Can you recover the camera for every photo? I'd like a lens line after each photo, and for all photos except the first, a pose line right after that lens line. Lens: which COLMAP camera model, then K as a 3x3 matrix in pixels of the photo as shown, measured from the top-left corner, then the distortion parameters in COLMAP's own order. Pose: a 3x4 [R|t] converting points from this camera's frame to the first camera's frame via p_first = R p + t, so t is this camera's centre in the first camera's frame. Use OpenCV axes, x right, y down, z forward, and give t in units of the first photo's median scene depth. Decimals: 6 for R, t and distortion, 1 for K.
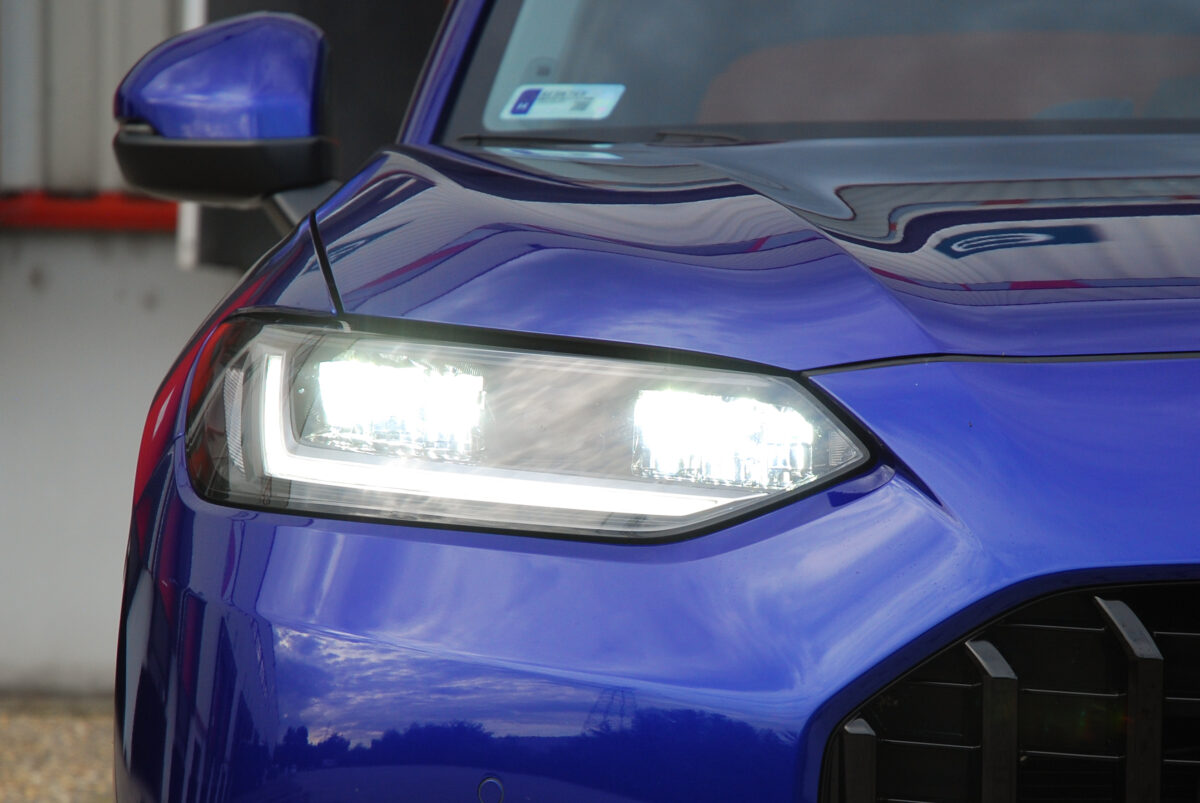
lens RADIAL K [[3323.5, 0, 599.4], [0, 3323.5, 404.6], [0, 0, 1]] dist [0.280491, 0.000000]
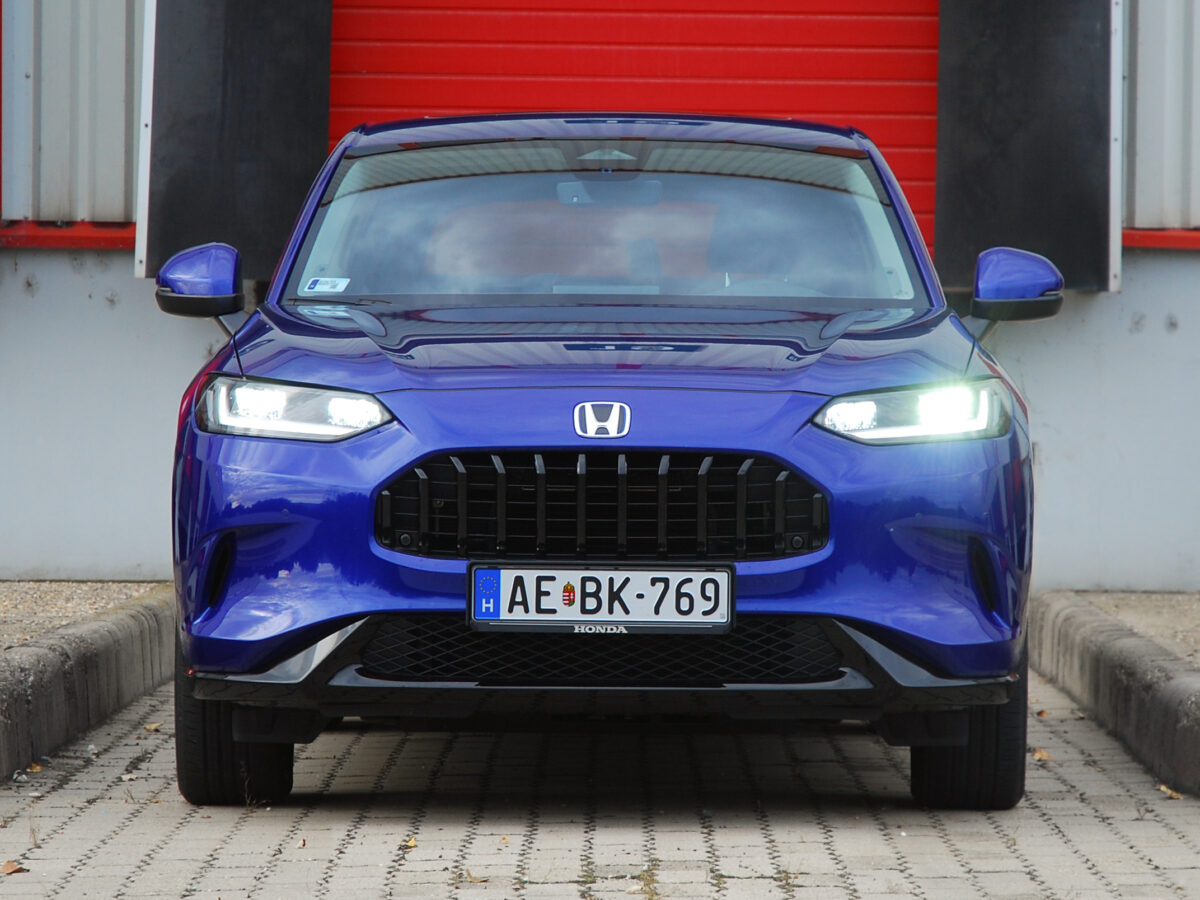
lens RADIAL K [[5602.9, 0, 600.9], [0, 5602.9, 447.5], [0, 0, 1]] dist [0.727698, 0.000000]
pose [[0.999811, 0.001367, -0.019398, 0.378574], [-0.000932, 0.999748, 0.022445, -0.078659], [0.019424, -0.022423, 0.999560, -4.480076]]
